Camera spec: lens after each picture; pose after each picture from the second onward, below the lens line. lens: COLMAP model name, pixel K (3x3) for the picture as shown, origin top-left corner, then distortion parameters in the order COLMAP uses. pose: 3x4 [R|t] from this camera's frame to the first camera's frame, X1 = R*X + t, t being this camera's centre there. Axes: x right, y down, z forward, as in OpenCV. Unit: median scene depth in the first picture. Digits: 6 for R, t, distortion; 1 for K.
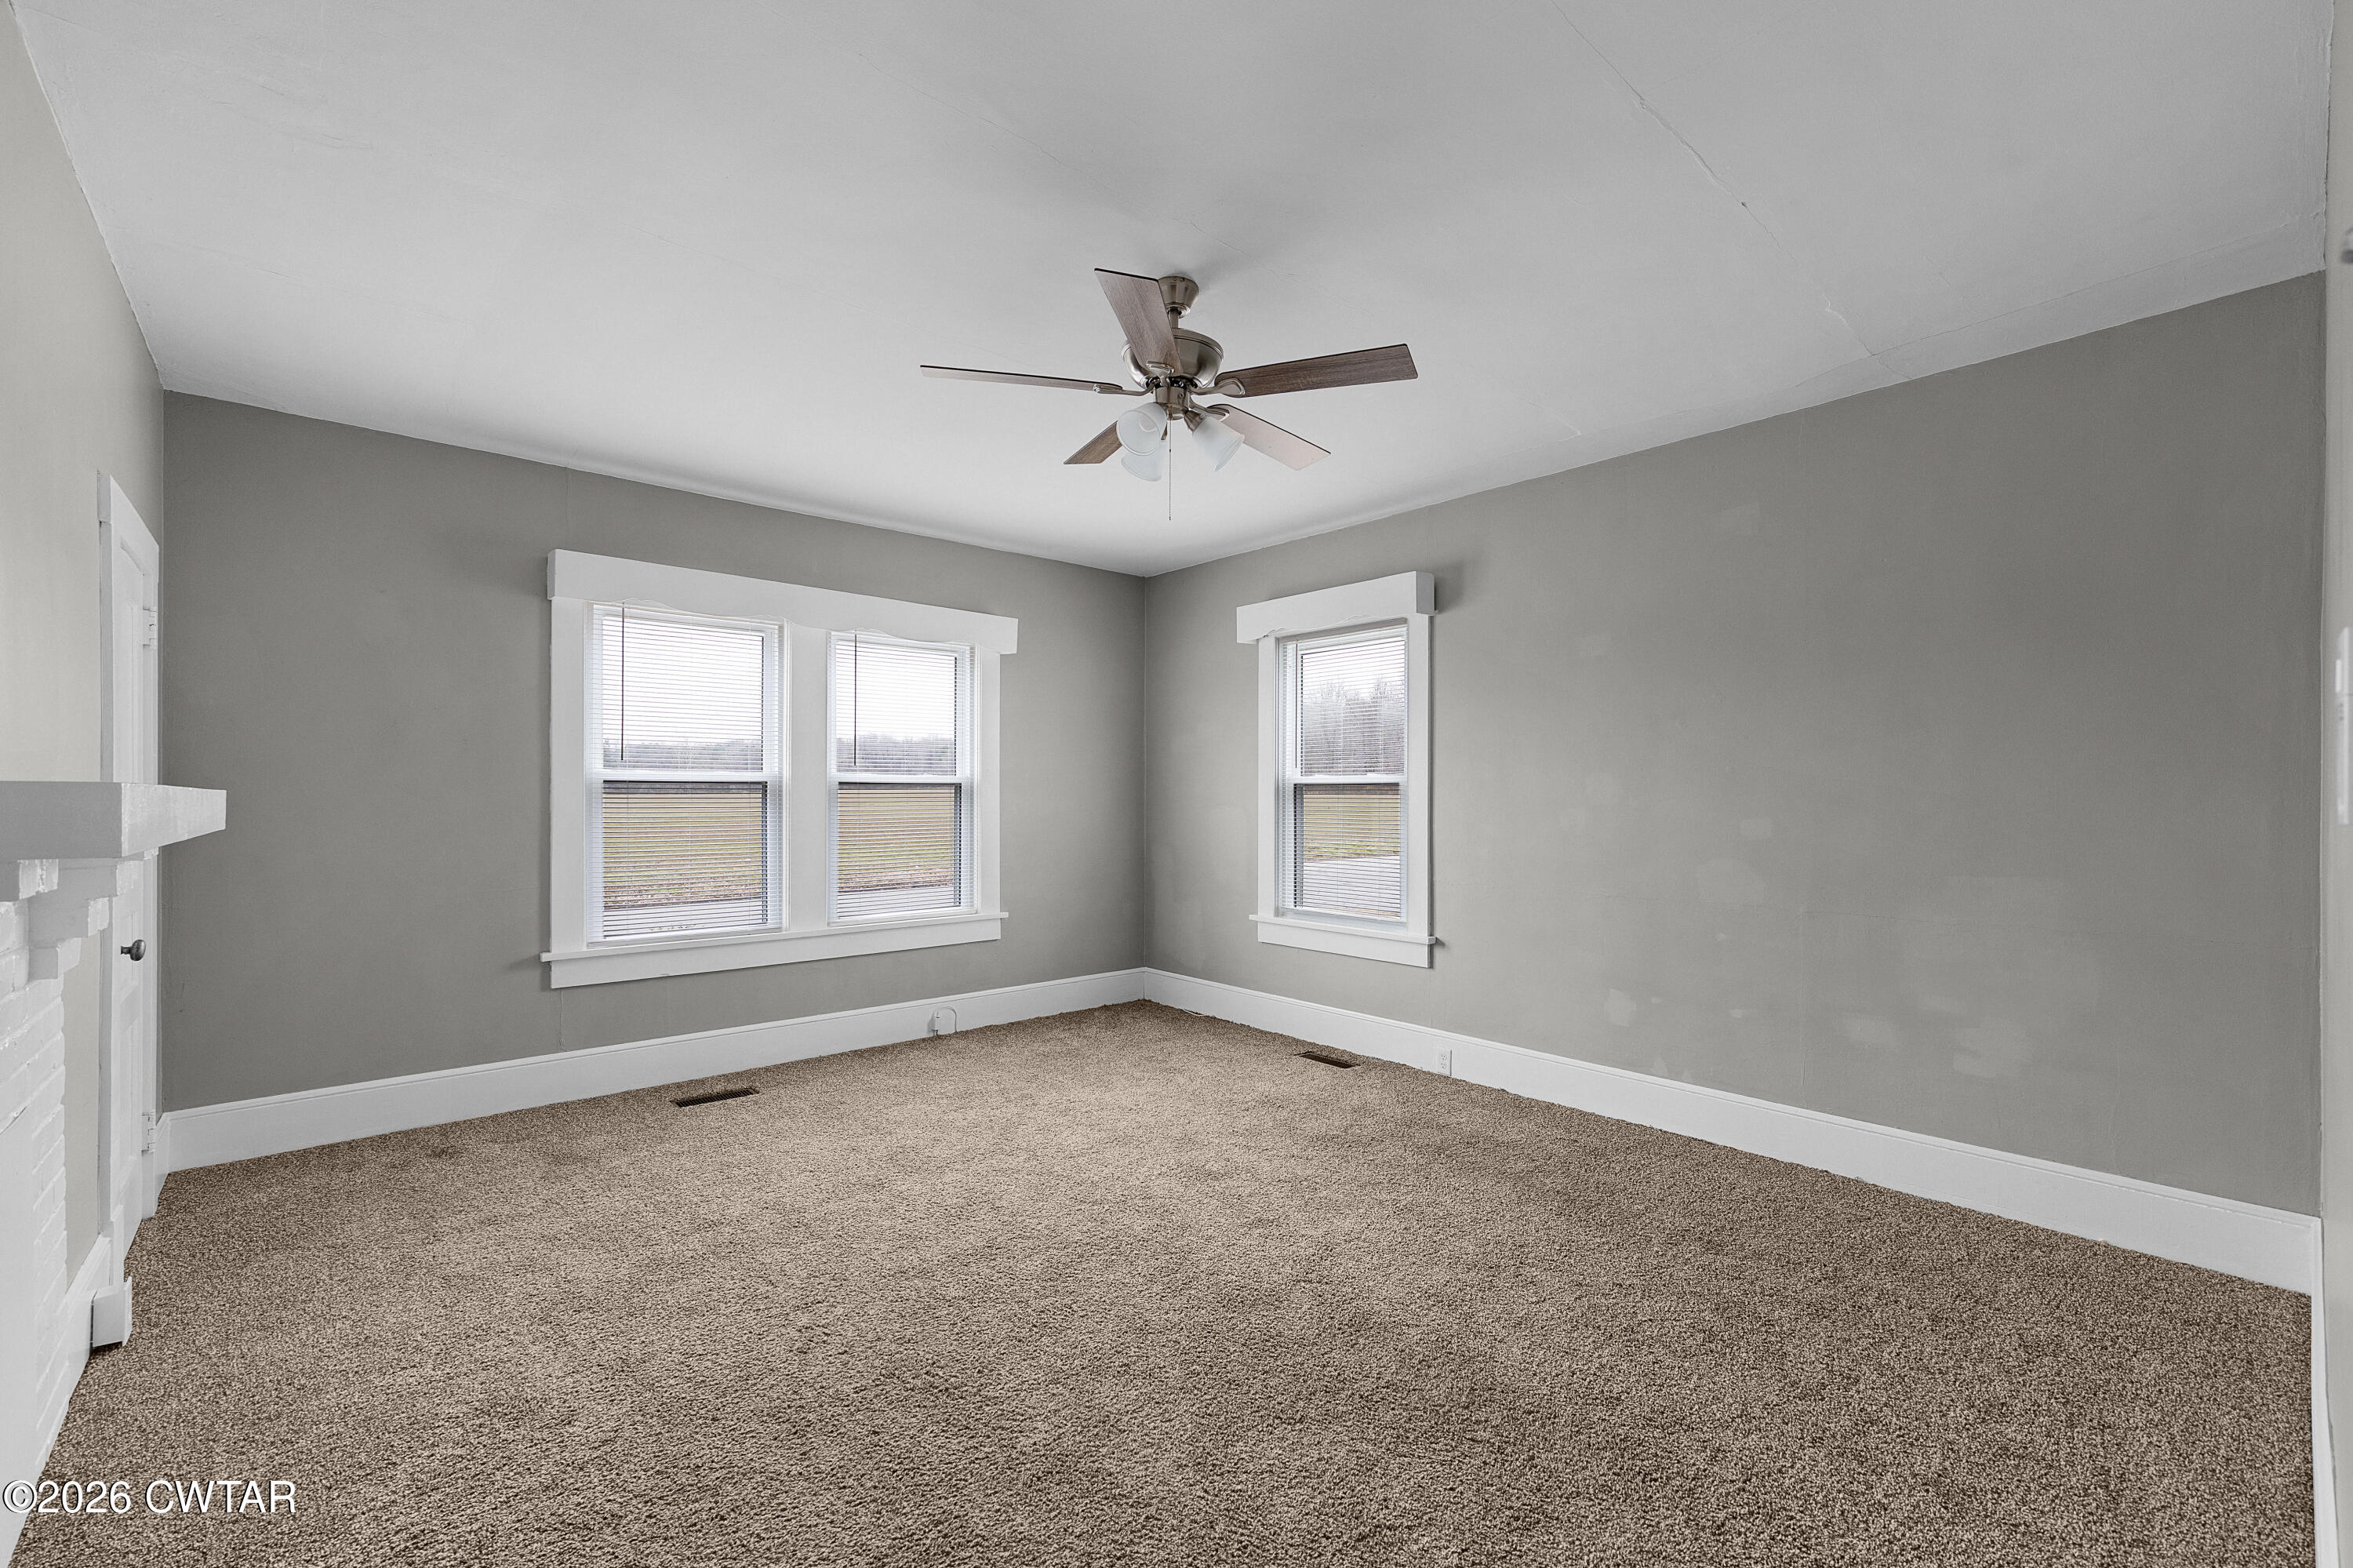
lens RADIAL K [[955.5, 0, 1179.8], [0, 955.5, 792.8], [0, 0, 1]] dist [0.002020, 0.000036]
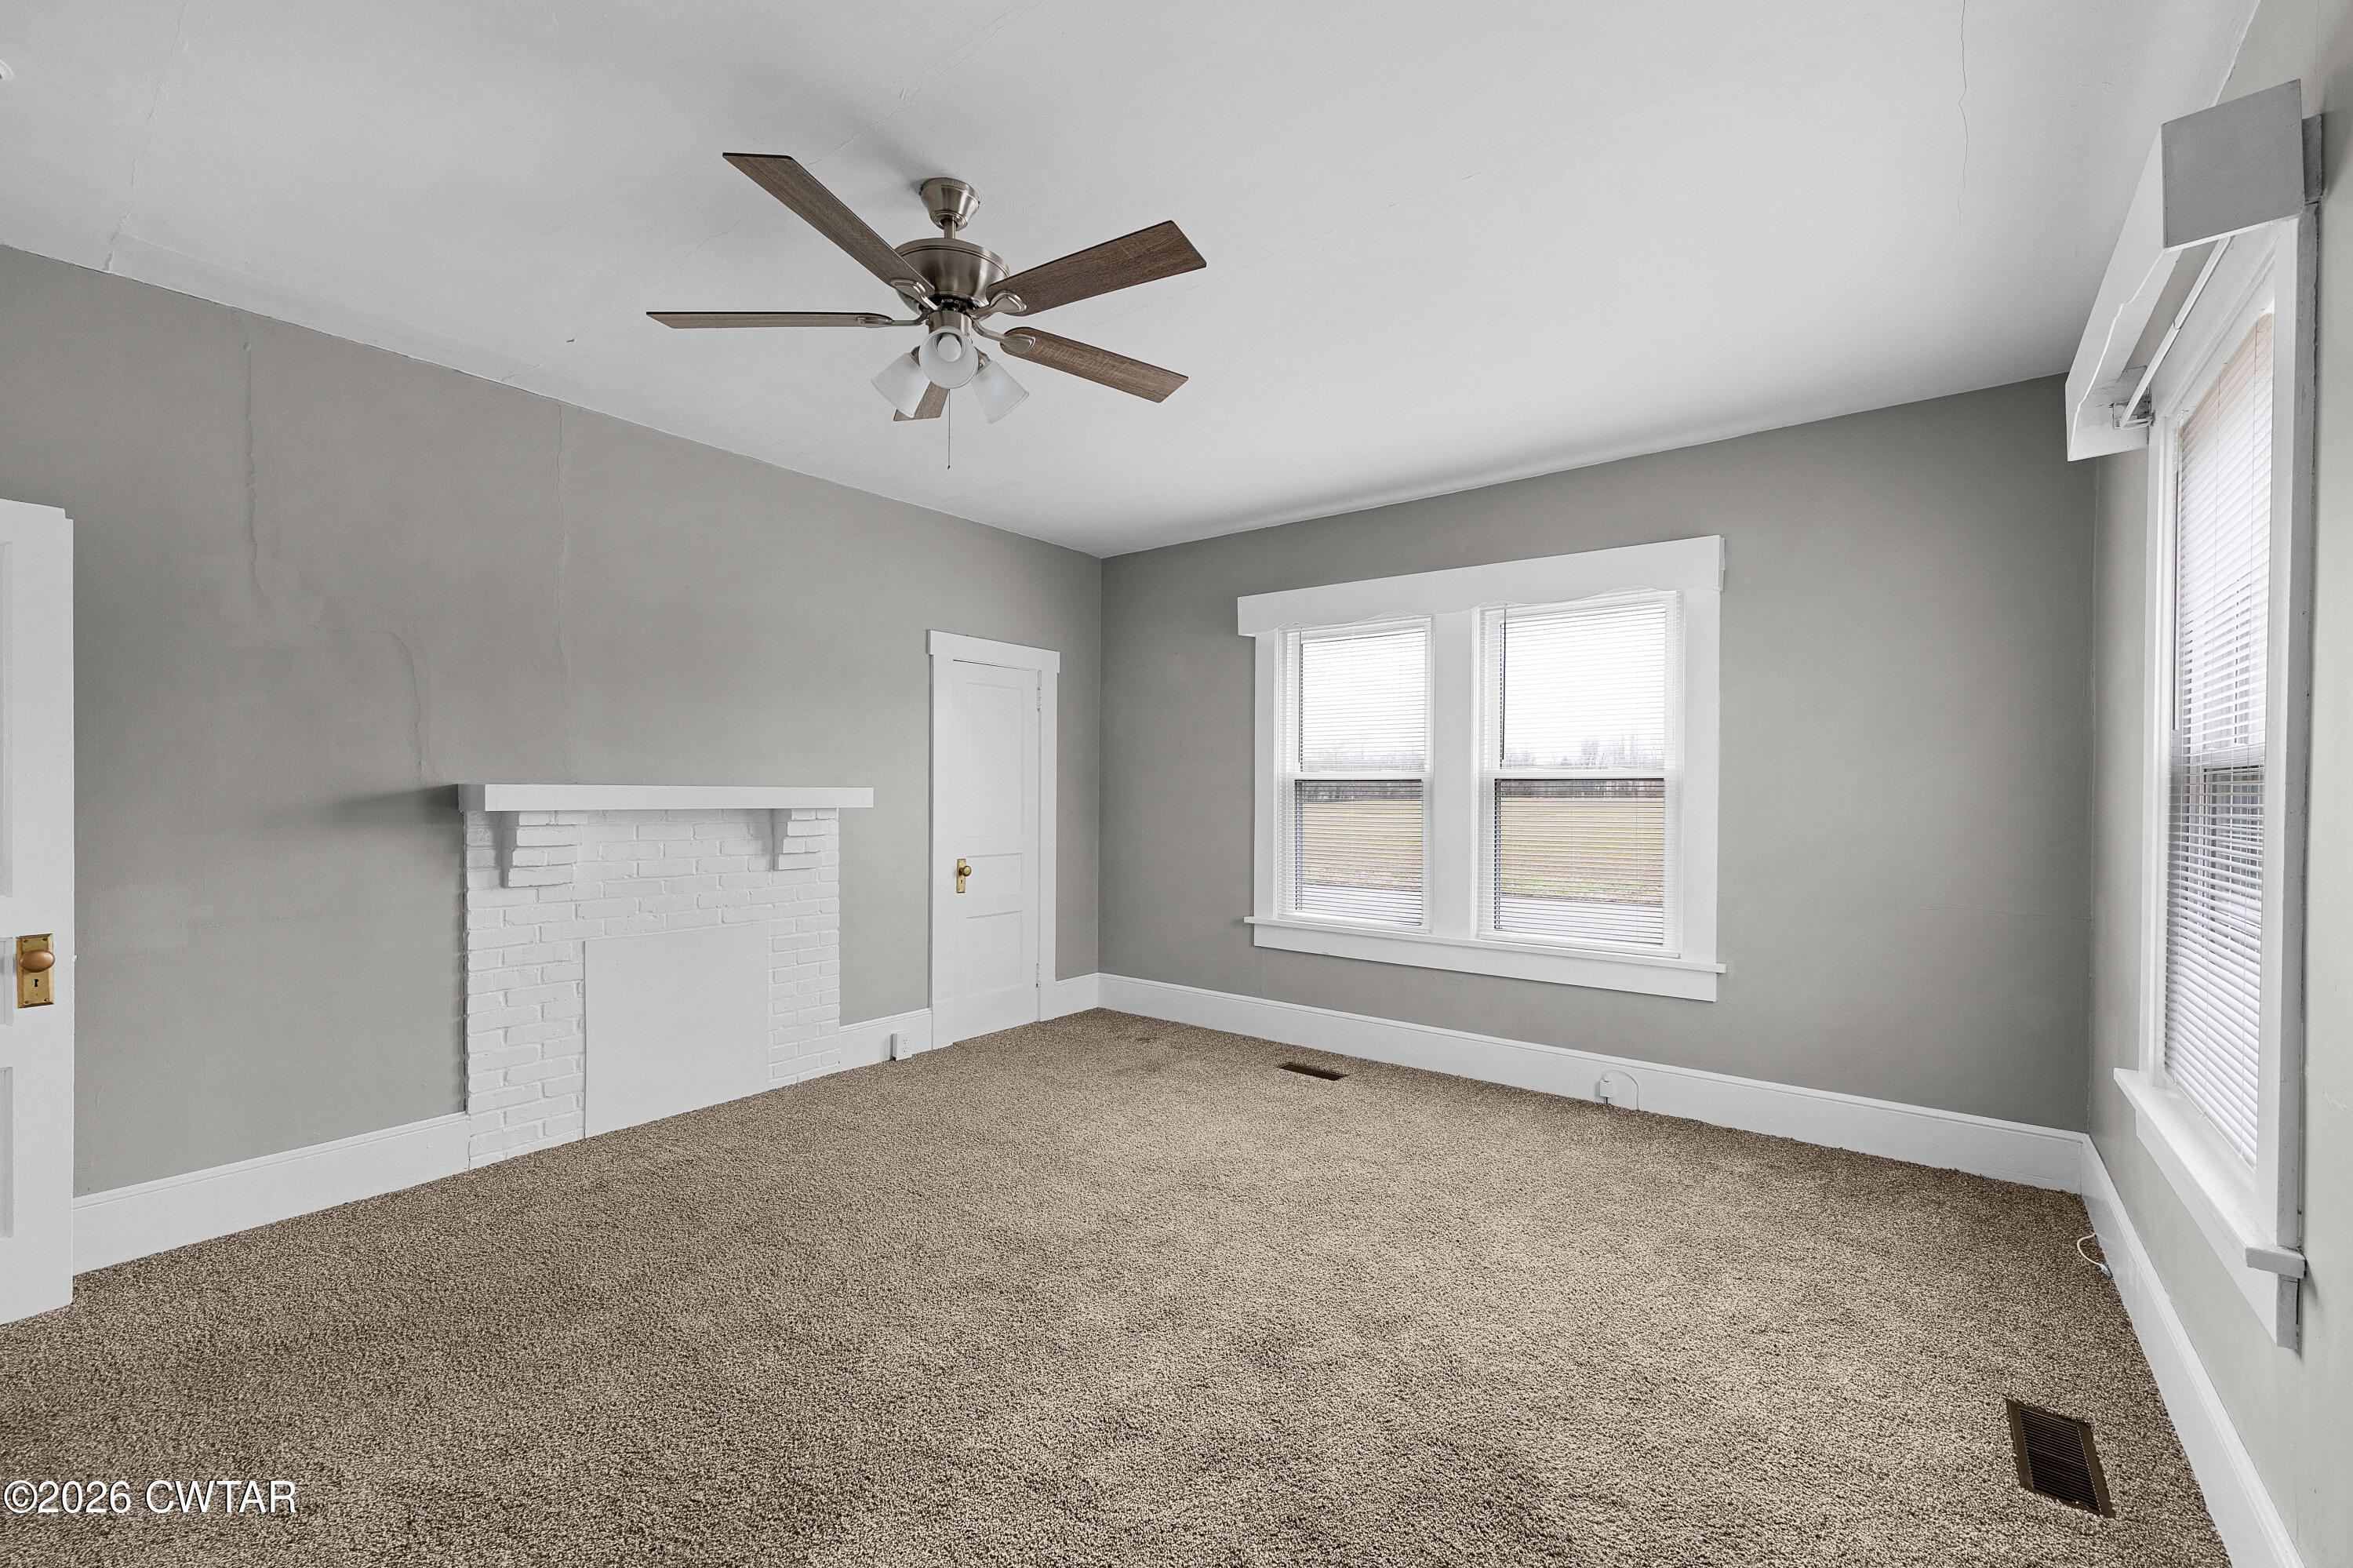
lens RADIAL K [[955.5, 0, 1179.8], [0, 955.5, 792.8], [0, 0, 1]] dist [0.002020, 0.000036]
pose [[0.189122, 0.001589, -0.981952, 0.484071], [0.002825, 0.999994, 0.002162, -0.000045], [0.981949, -0.003183, 0.189117, 0.571562]]
